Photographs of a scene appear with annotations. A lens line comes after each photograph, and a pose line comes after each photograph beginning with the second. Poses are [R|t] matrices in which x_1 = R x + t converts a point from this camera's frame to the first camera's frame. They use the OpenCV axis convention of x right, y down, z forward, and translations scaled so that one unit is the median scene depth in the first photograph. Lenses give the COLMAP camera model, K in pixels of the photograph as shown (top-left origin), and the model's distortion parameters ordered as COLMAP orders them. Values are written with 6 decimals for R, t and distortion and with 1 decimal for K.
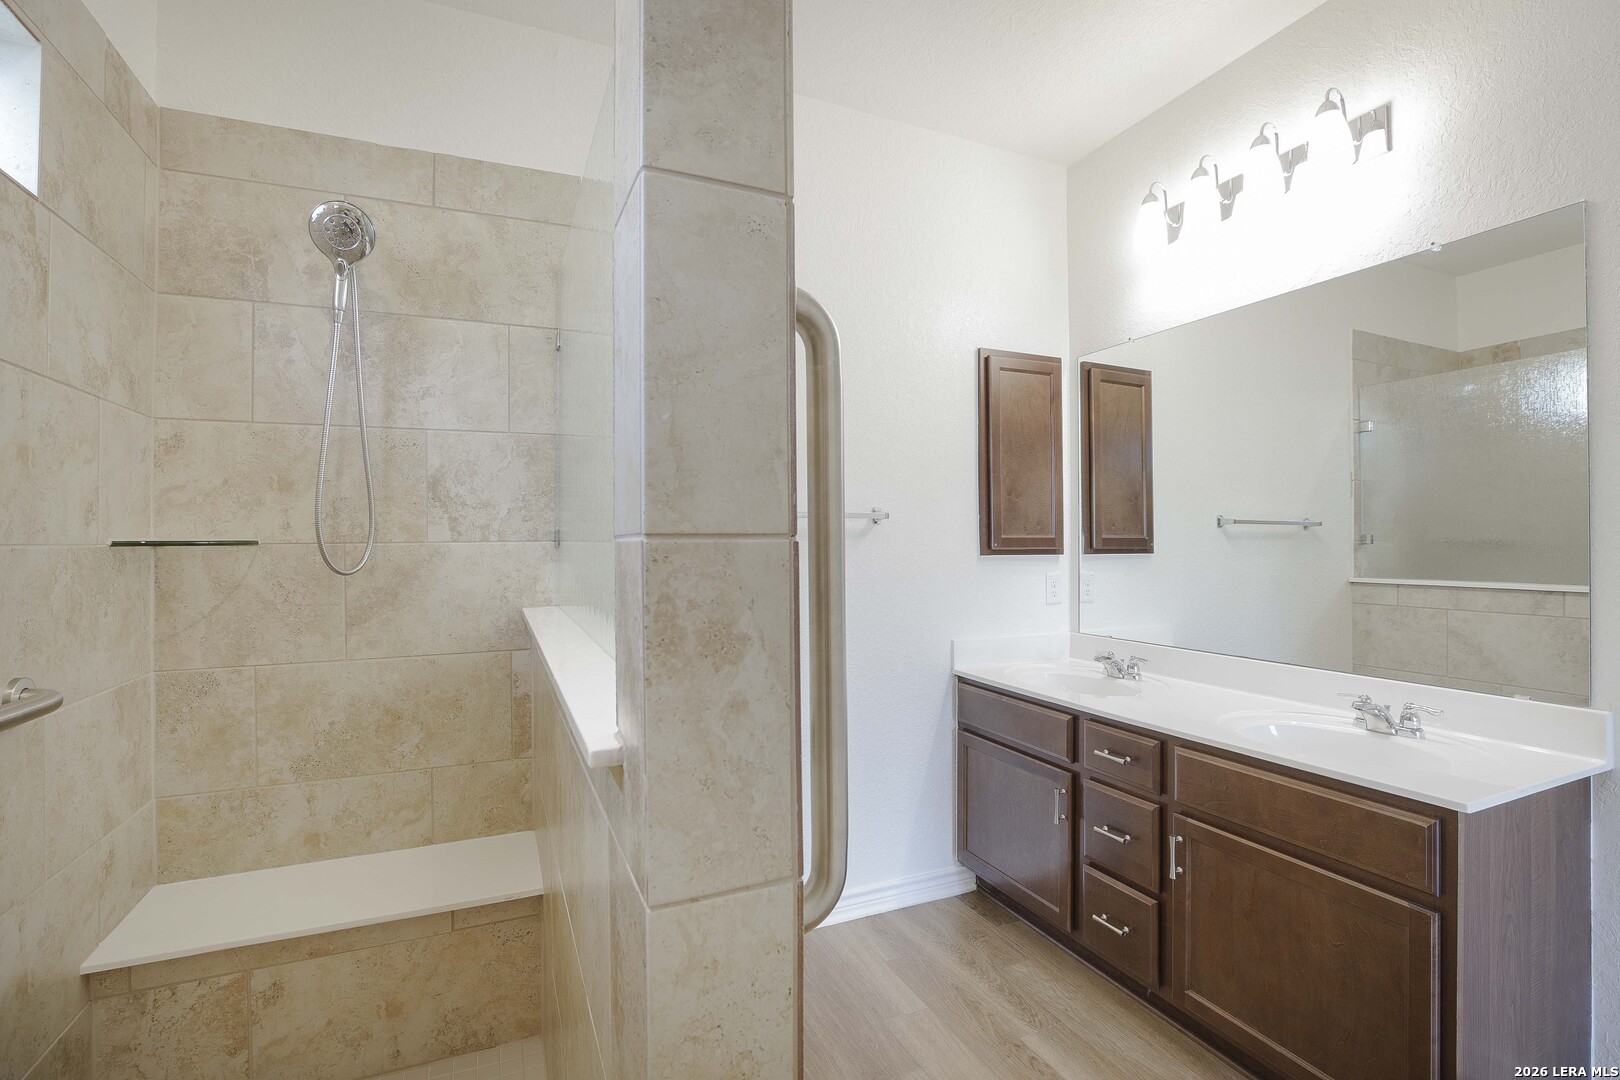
lens RADIAL K [[737.4, 0, 810.0], [0, 737.4, 540.0], [0, 0, 1]] dist [-0.031581, 0.000071]
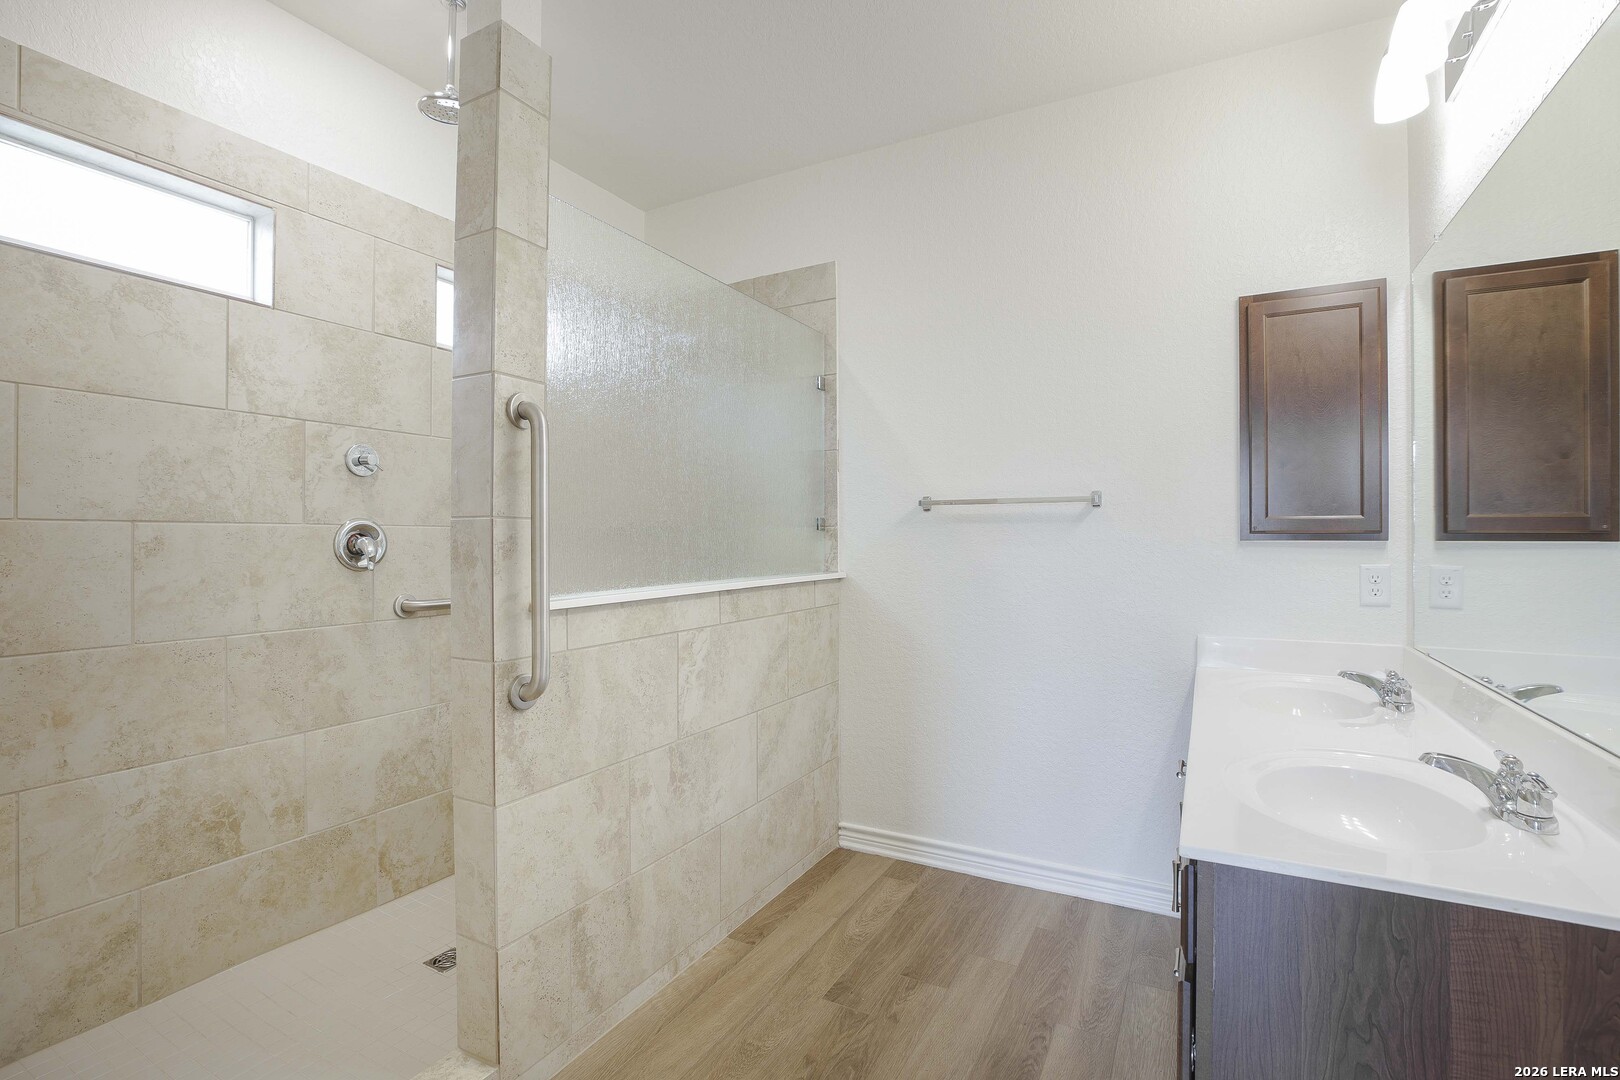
lens RADIAL K [[737.4, 0, 810.0], [0, 737.4, 540.0], [0, 0, 1]] dist [-0.031581, 0.000071]
pose [[0.612973, 0.003594, -0.790095, 0.654030], [0.002641, 0.999975, 0.006598, 0.015268], [0.790099, -0.006131, 0.612949, 0.097630]]
